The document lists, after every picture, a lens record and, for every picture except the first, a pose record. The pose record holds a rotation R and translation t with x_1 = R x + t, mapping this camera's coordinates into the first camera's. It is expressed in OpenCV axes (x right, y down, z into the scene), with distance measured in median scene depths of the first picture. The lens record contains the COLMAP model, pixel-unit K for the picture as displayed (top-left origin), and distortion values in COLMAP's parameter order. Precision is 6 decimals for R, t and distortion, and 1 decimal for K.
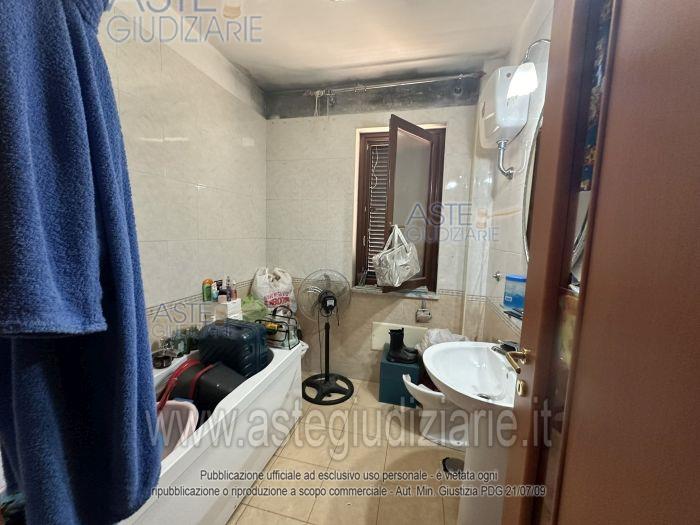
lens RADIAL K [[278.6, 0, 347.9], [0, 278.6, 263.7], [0, 0, 1]] dist [0.001130, -0.000120]
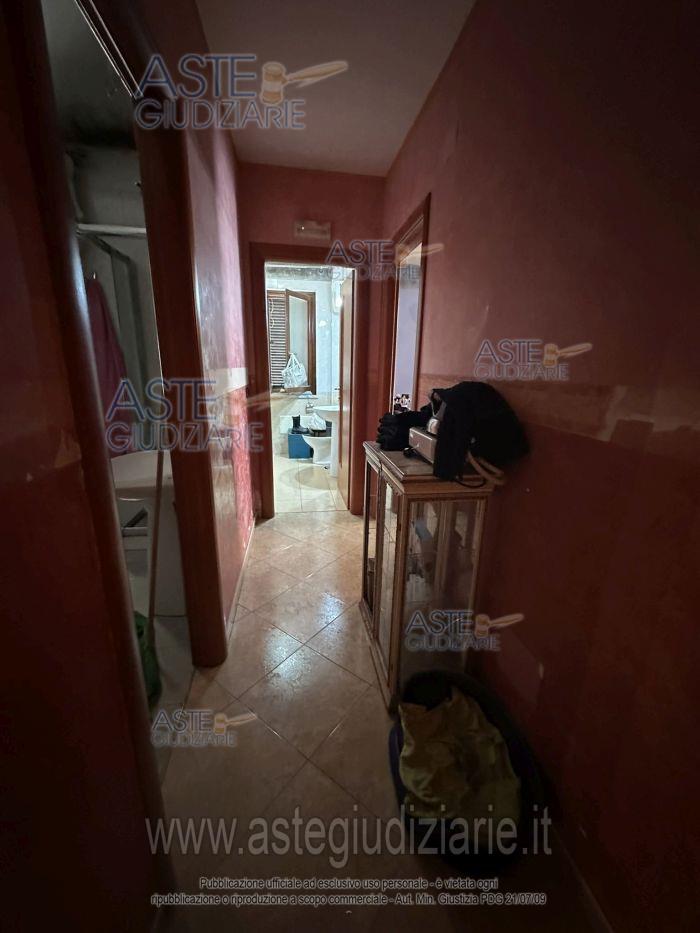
lens RADIAL K [[371.3, 0, 348.4], [0, 371.3, 466.3], [0, 0, 1]] dist [0.001130, -0.000120]
pose [[0.920176, -0.113531, 0.374683, -0.407993], [0.053282, 0.984442, 0.167436, 0.168797], [-0.387863, -0.134107, 0.911909, -1.214158]]
